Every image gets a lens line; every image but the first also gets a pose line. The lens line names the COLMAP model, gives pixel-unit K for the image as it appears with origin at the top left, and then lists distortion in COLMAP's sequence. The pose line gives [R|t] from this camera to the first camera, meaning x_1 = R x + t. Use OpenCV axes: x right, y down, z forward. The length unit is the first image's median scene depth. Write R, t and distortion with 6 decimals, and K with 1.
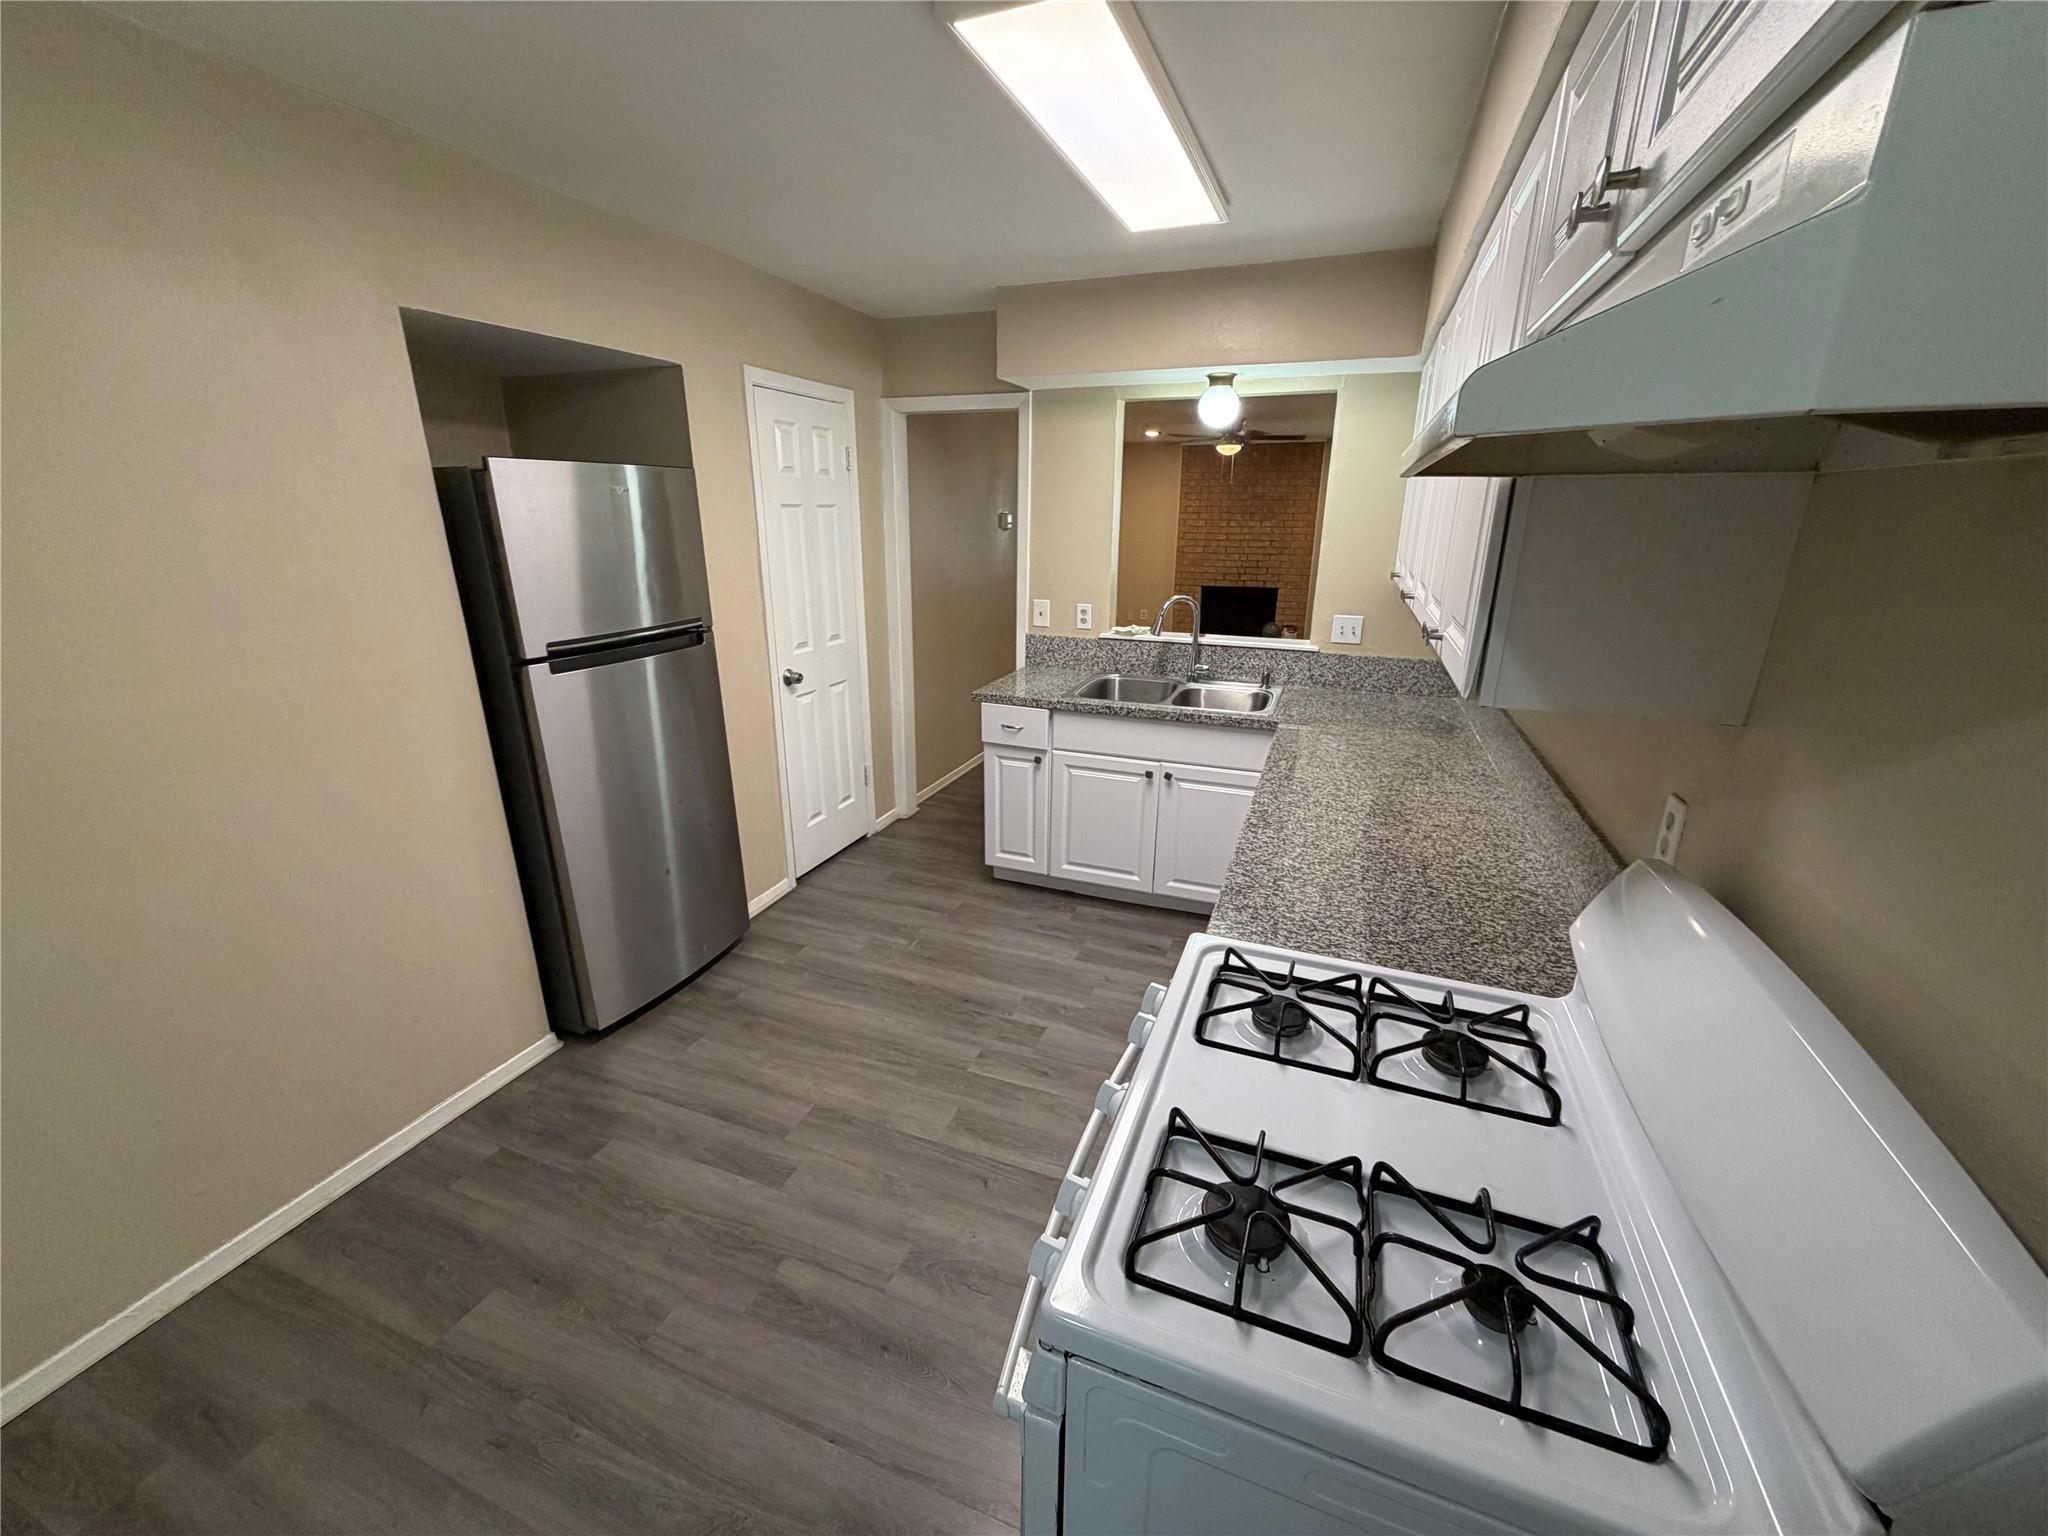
lens RADIAL K [[817.7, 0, 1001.3], [0, 817.7, 766.1], [0, 0, 1]] dist [0.026442, -0.000029]
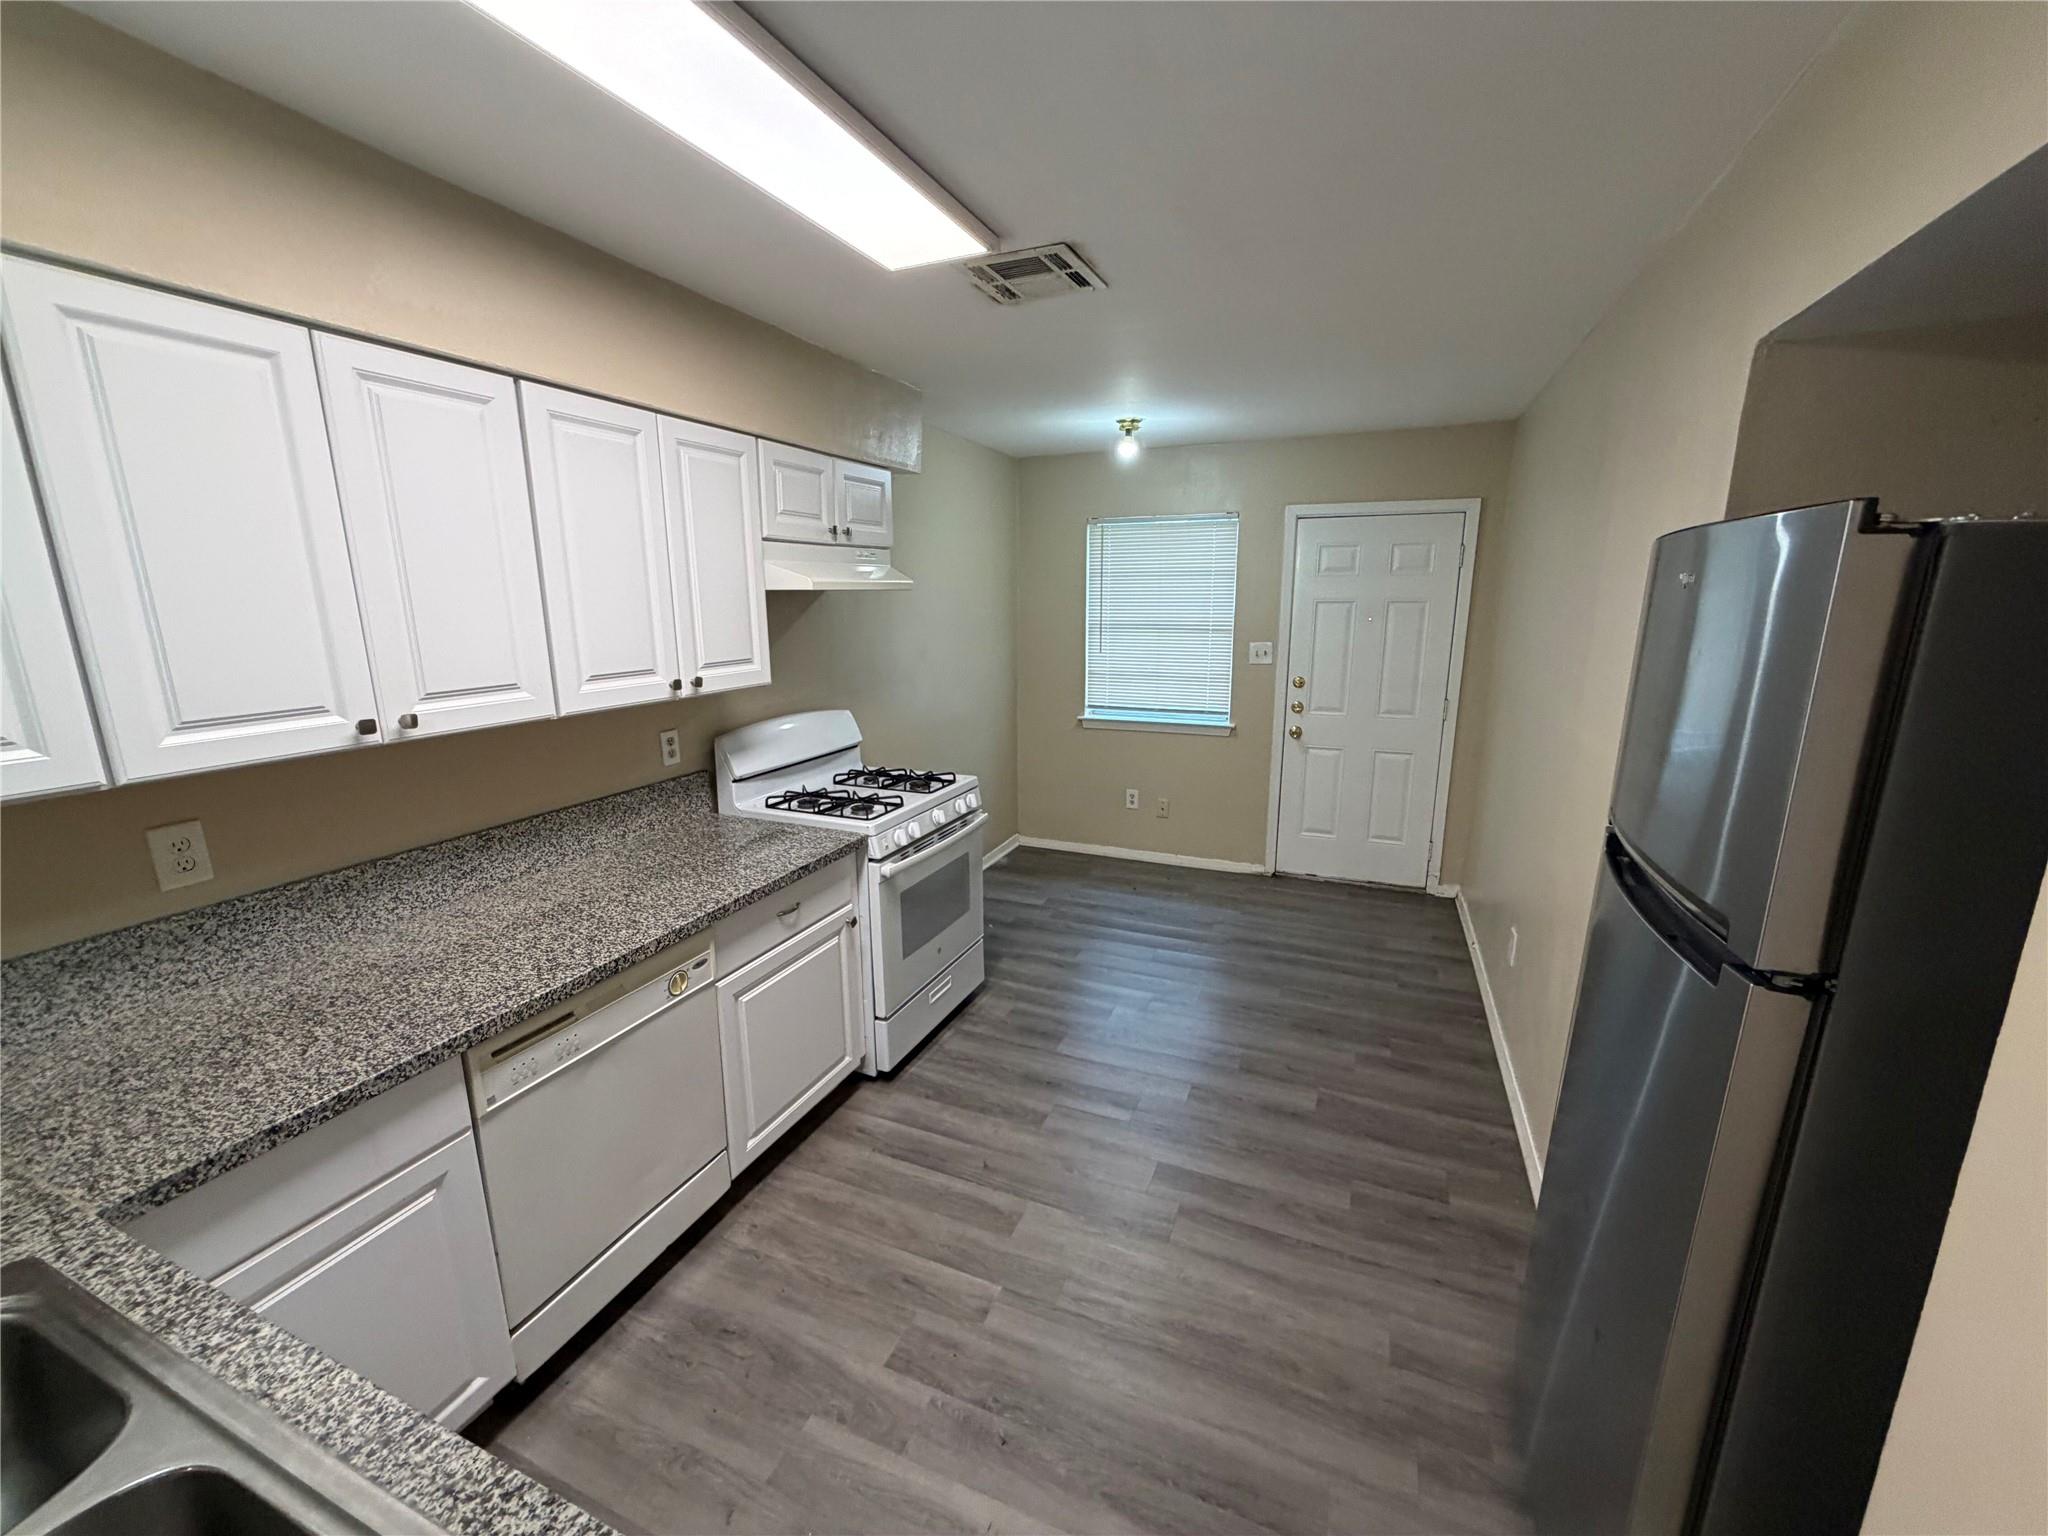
lens RADIAL K [[817.7, 0, 1019.7], [0, 817.7, 772.1], [0, 0, 1]] dist [0.026442, -0.000029]
pose [[-0.999937, -0.004176, 0.010375, -0.063958], [0.001675, 0.861299, 0.508096, -0.470105], [-0.011058, 0.508081, -0.861238, 1.427964]]
